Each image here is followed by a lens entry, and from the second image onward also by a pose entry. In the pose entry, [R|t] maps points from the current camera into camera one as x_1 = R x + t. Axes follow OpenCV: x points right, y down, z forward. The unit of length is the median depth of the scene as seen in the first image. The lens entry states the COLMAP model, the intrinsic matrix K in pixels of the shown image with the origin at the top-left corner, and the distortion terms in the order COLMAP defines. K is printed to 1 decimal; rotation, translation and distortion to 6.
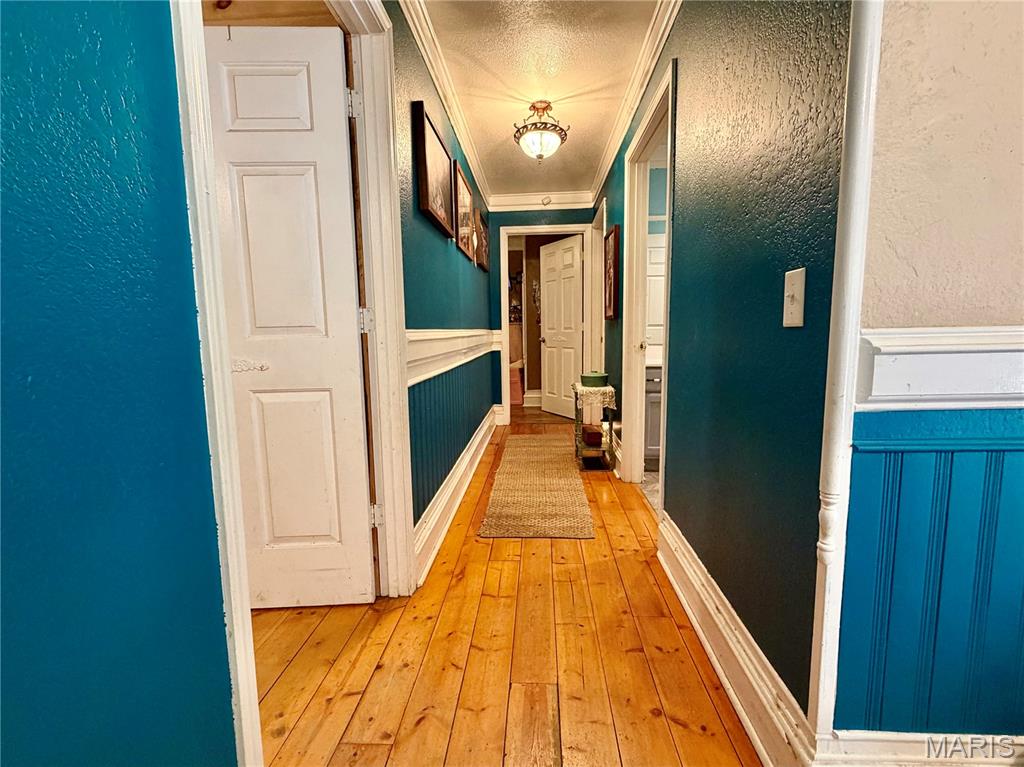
lens RADIAL K [[451.2, 0, 512.9], [0, 451.2, 382.9], [0, 0, 1]] dist [-0.000004, 0.000000]
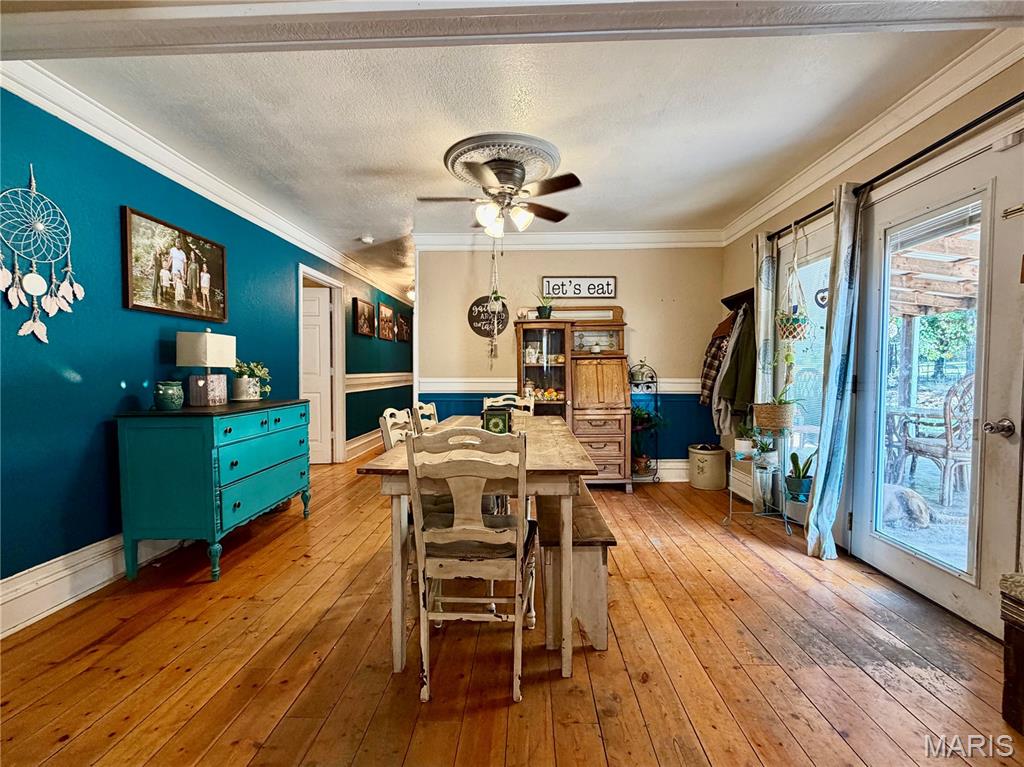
lens RADIAL K [[451.2, 0, 511.2], [0, 451.2, 386.2], [0, 0, 1]] dist [-0.000004, 0.000000]
pose [[0.999689, 0.022029, 0.011700, 0.852246], [-0.021037, 0.996649, -0.079051, 0.180633], [-0.013402, 0.078781, 0.996802, -2.069288]]
